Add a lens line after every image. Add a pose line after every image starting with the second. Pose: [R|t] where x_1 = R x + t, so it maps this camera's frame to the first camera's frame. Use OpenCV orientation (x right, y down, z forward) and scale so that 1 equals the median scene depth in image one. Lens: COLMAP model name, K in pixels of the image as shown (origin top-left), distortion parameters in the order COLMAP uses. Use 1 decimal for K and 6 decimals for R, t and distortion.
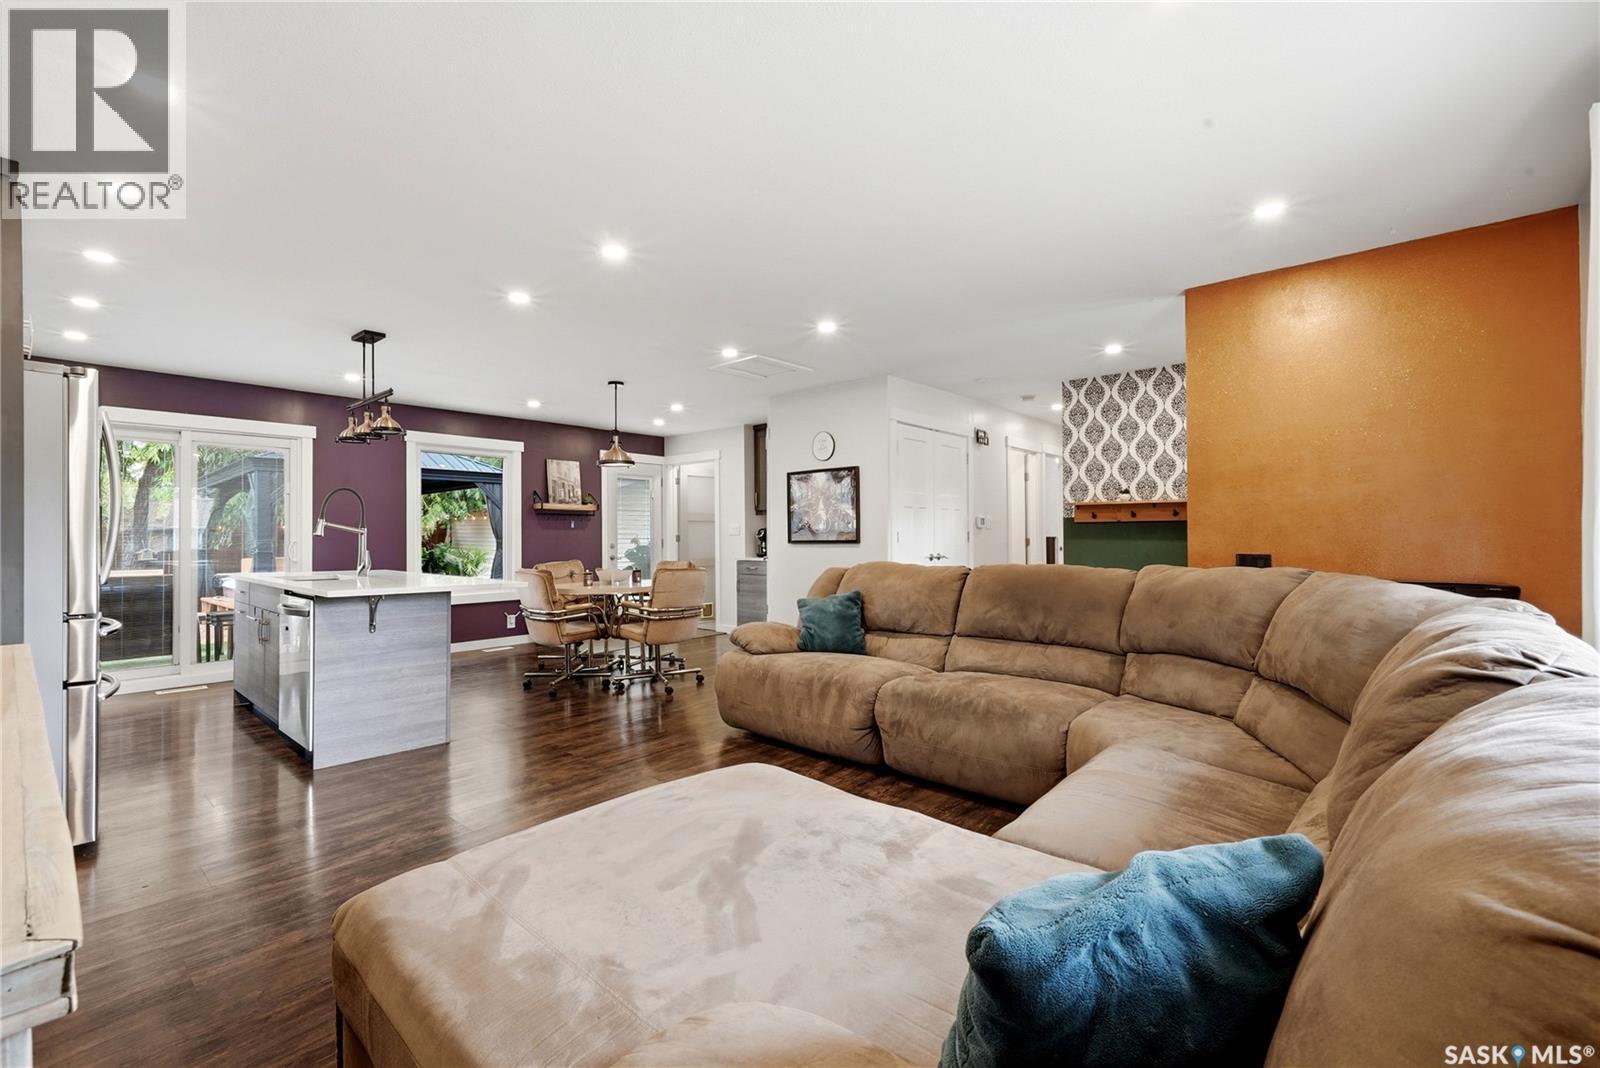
lens RADIAL K [[675.4, 0, 799.1], [0, 675.4, 528.5], [0, 0, 1]] dist [0.000289, 0.000003]
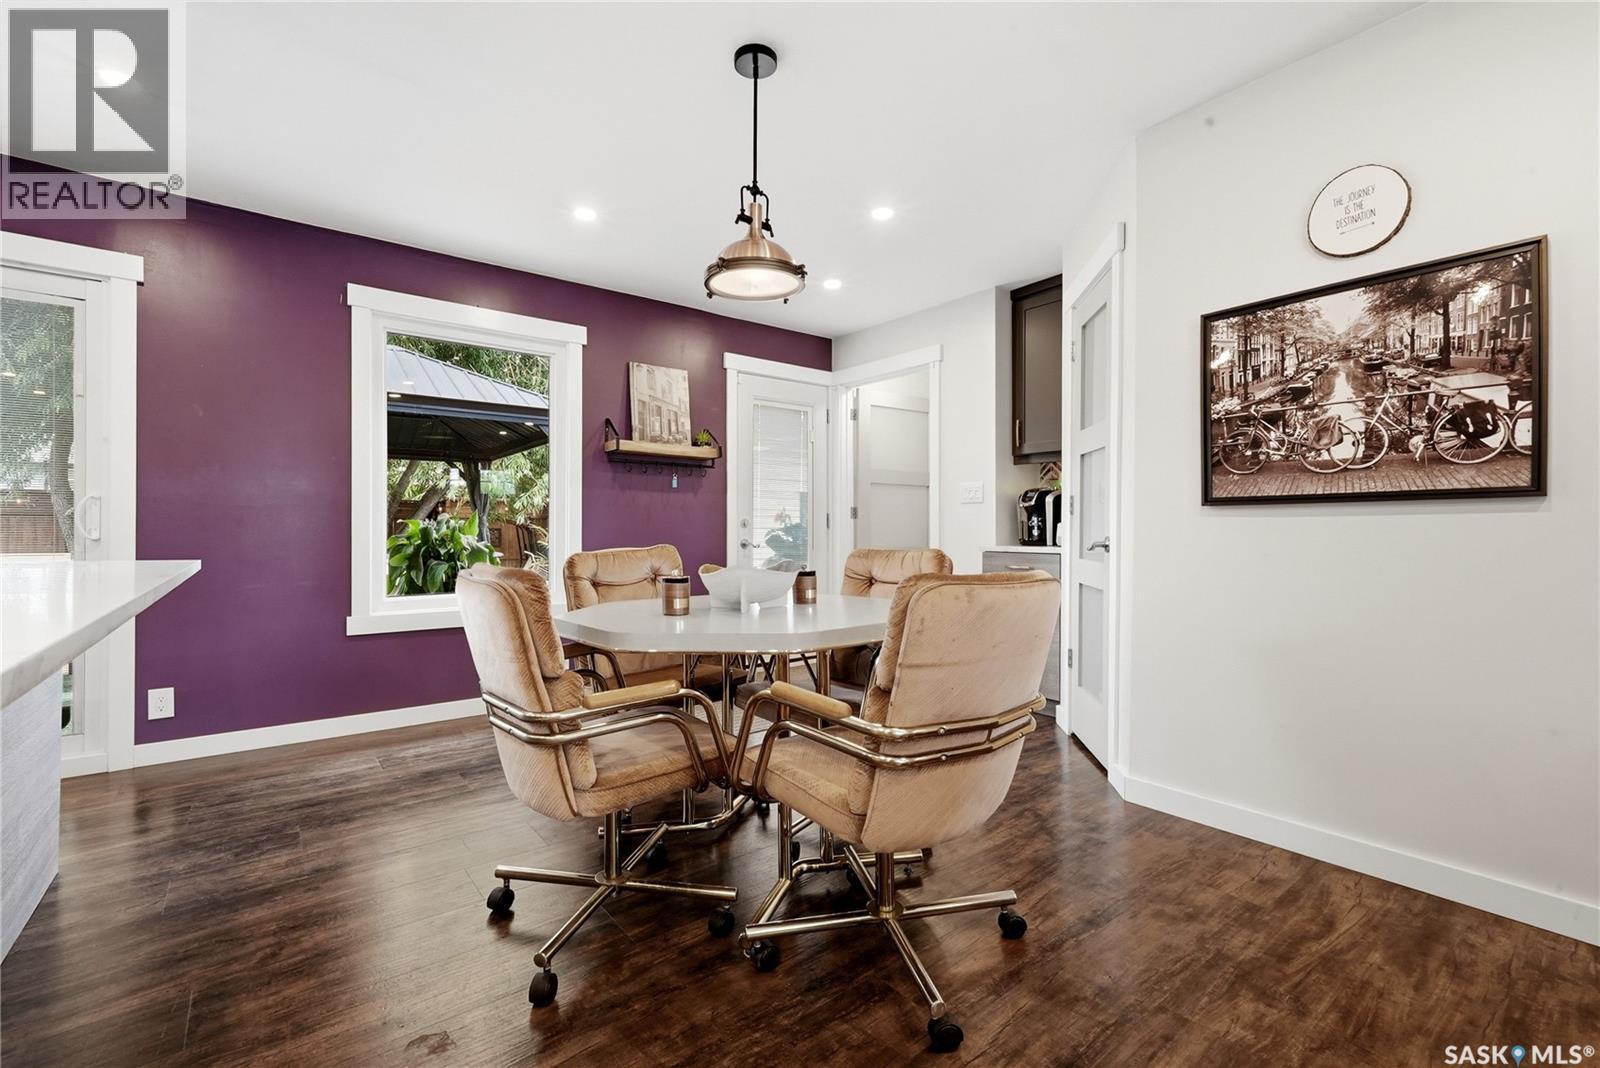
lens RADIAL K [[675.4, 0, 813.2], [0, 675.4, 525.3], [0, 0, 1]] dist [0.000289, 0.000003]
pose [[0.985441, 0.007640, -0.169843, -0.133236], [-0.006857, 0.999963, 0.005197, 0.026226], [0.169877, -0.003957, 0.985457, 0.486876]]
